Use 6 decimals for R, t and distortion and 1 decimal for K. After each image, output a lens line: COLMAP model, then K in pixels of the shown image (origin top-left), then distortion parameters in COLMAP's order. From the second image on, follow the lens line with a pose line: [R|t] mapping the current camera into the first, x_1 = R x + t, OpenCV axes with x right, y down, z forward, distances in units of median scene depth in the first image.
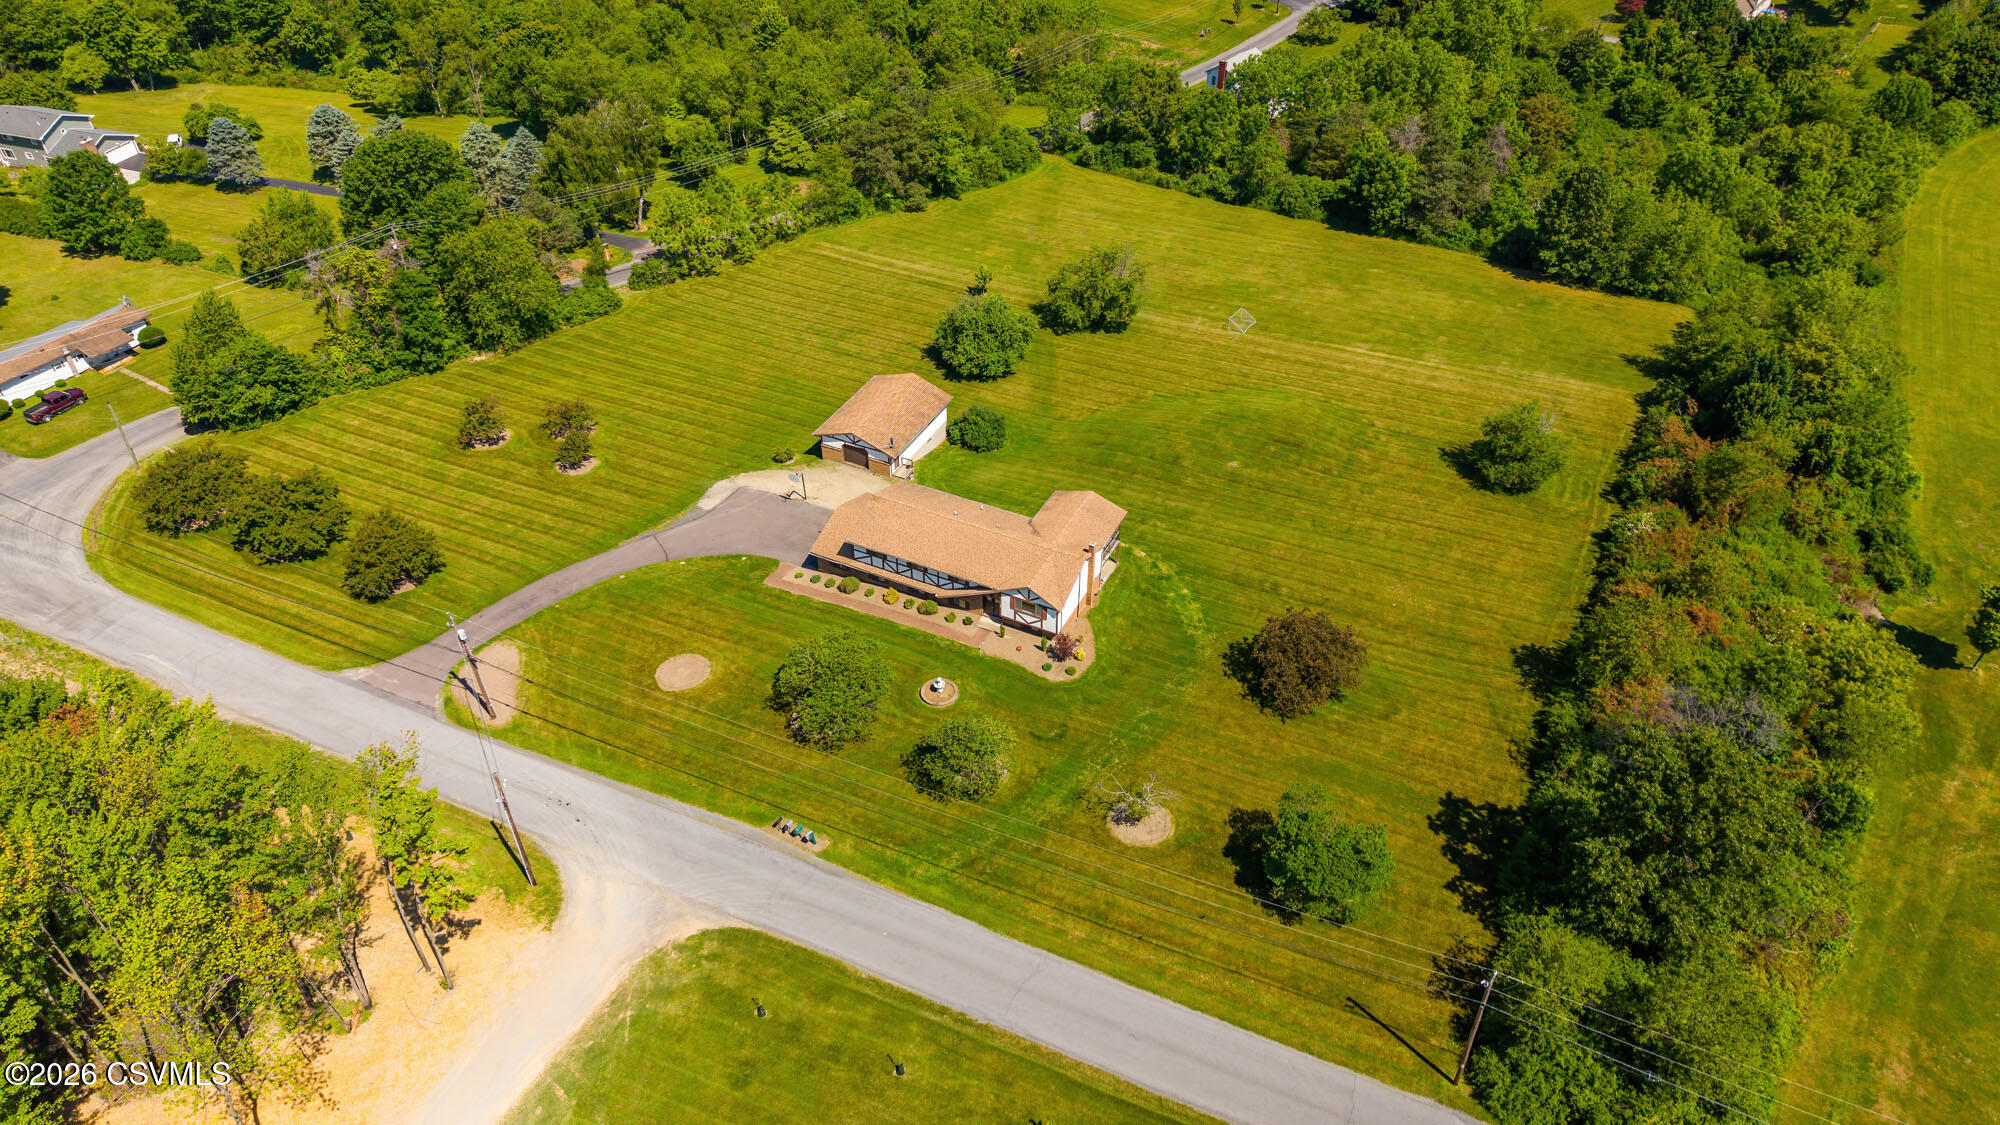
lens RADIAL K [[1345.8, 0, 966.6], [0, 1345.8, 574.7], [0, 0, 1]] dist [-0.004213, -0.005078]
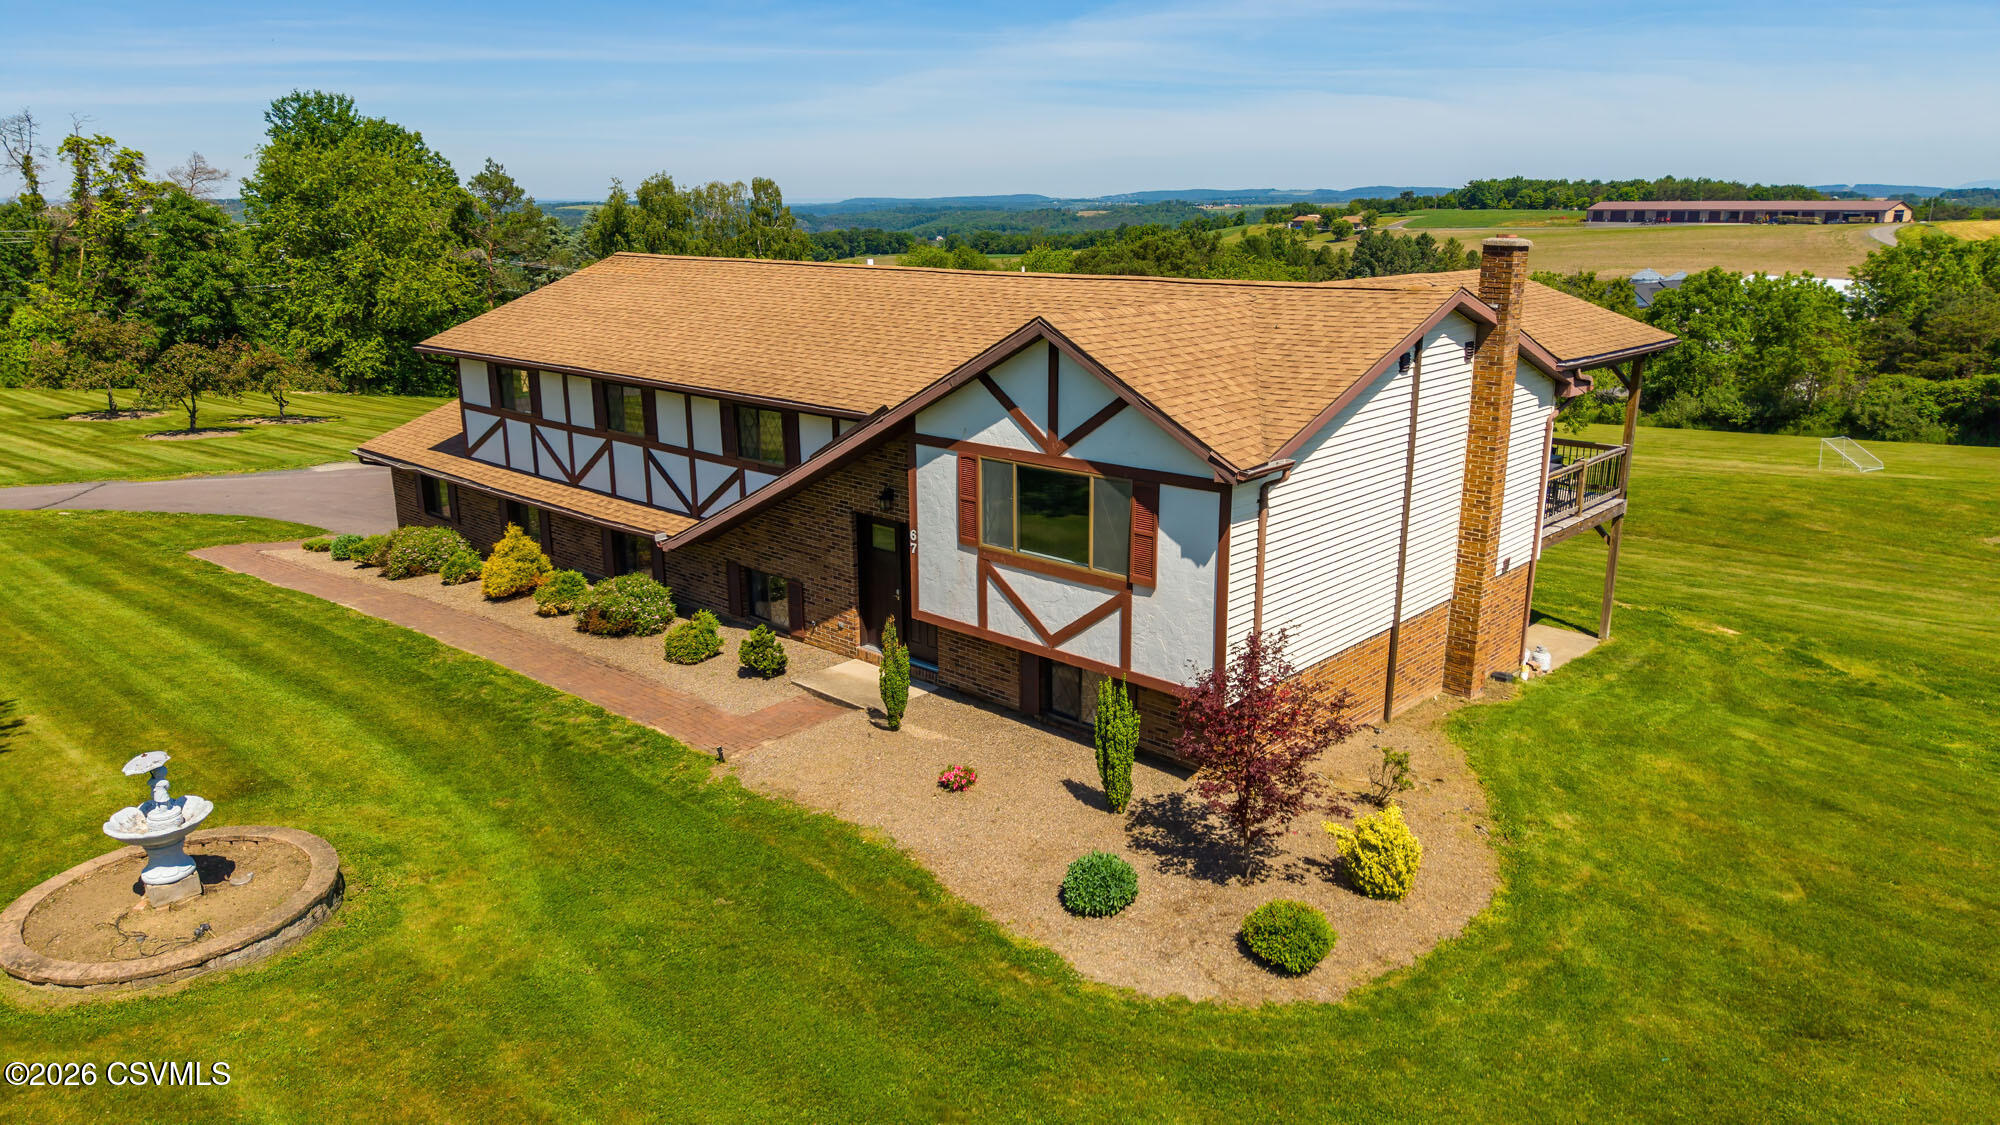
lens RADIAL K [[1345.8, 0, 966.6], [0, 1345.8, 574.7], [0, 0, 1]] dist [-0.004213, -0.005078]
pose [[0.958755, 0.090021, -0.269601, 0.075203], [-0.189886, 0.908657, -0.371868, 0.086181], [0.211499, 0.407724, 0.888273, 0.824797]]
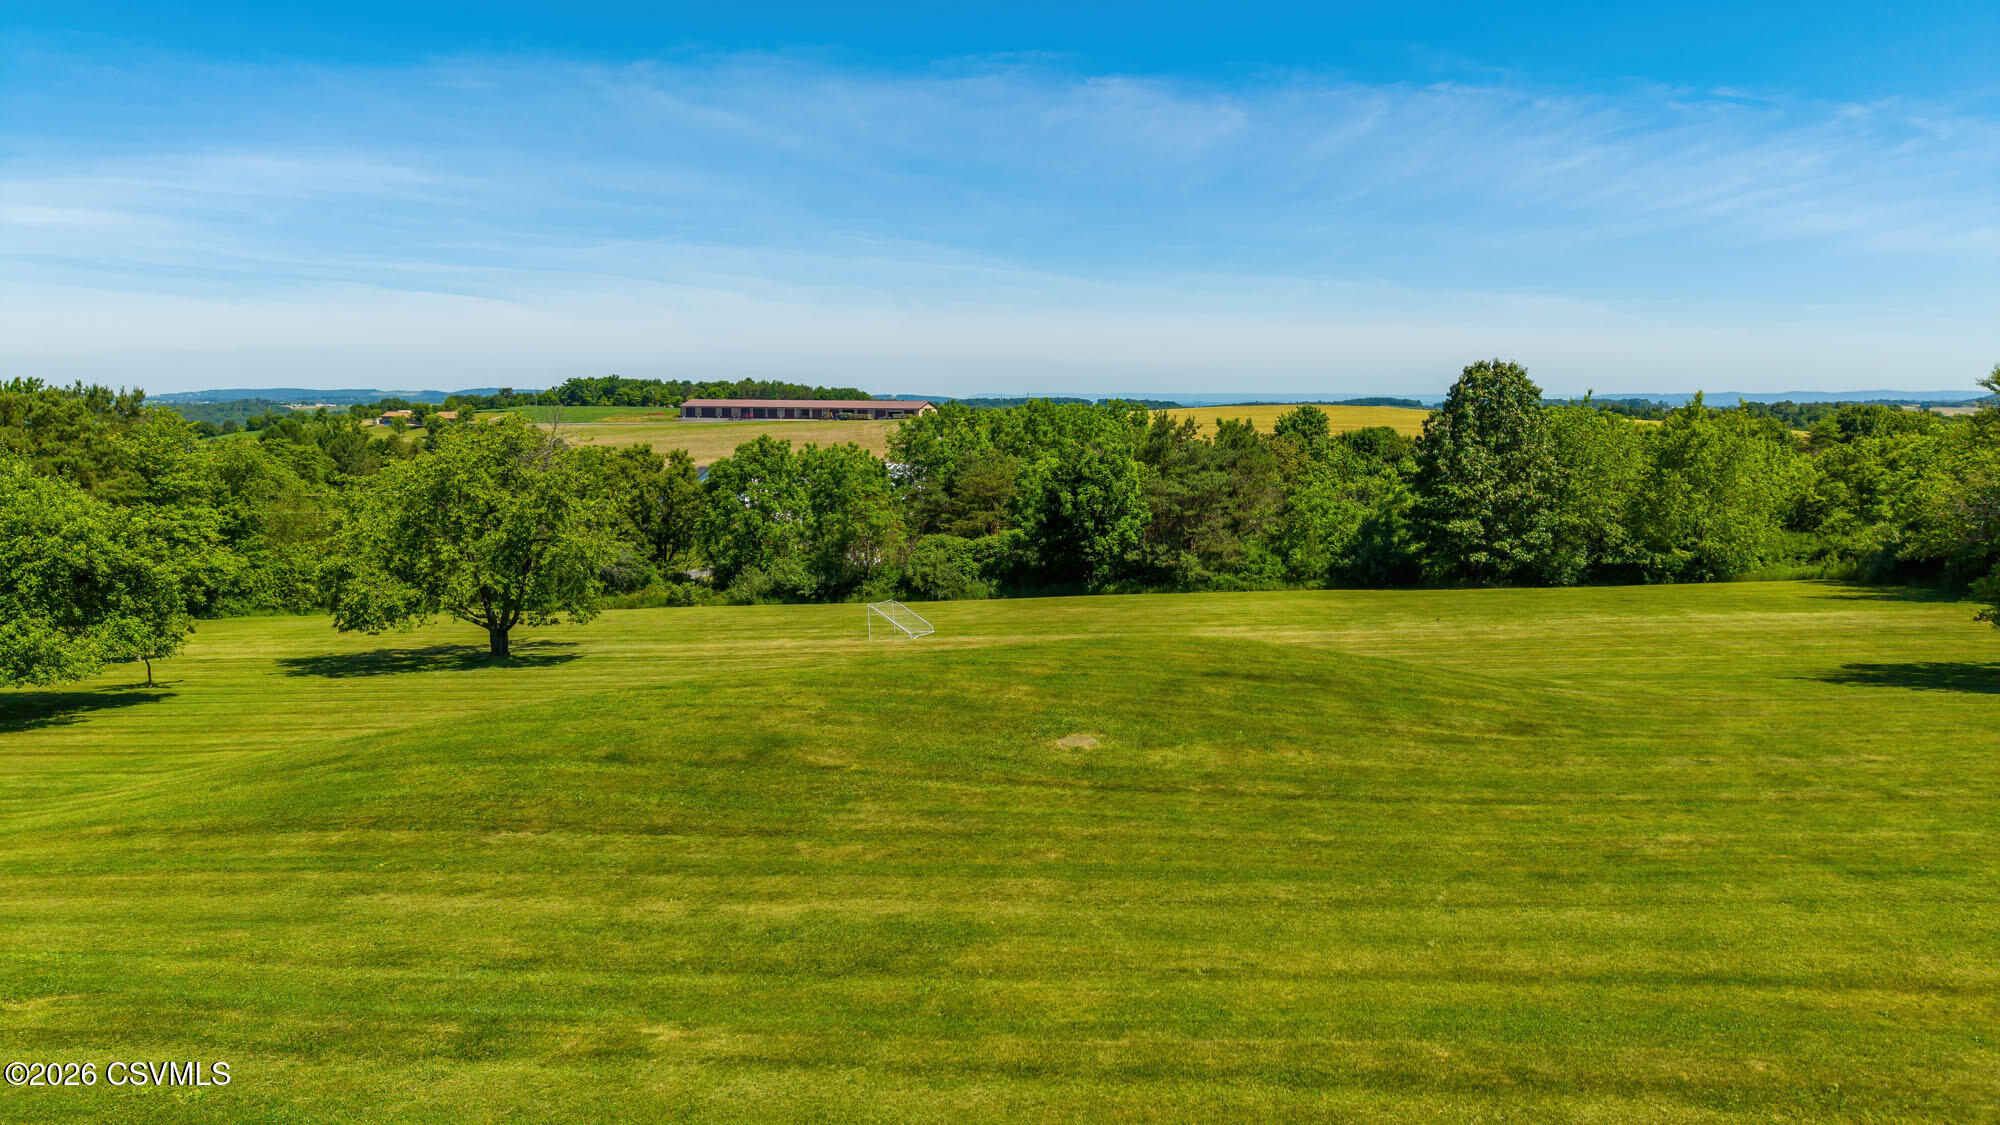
lens RADIAL K [[1345.8, 0, 966.6], [0, 1345.8, 574.7], [0, 0, 1]] dist [-0.004213, -0.005078]
pose [[0.945774, -0.020991, 0.324147, 0.145675], [0.190301, 0.844527, -0.500559, -0.013035], [-0.263244, 0.535102, 0.802726, 0.990397]]
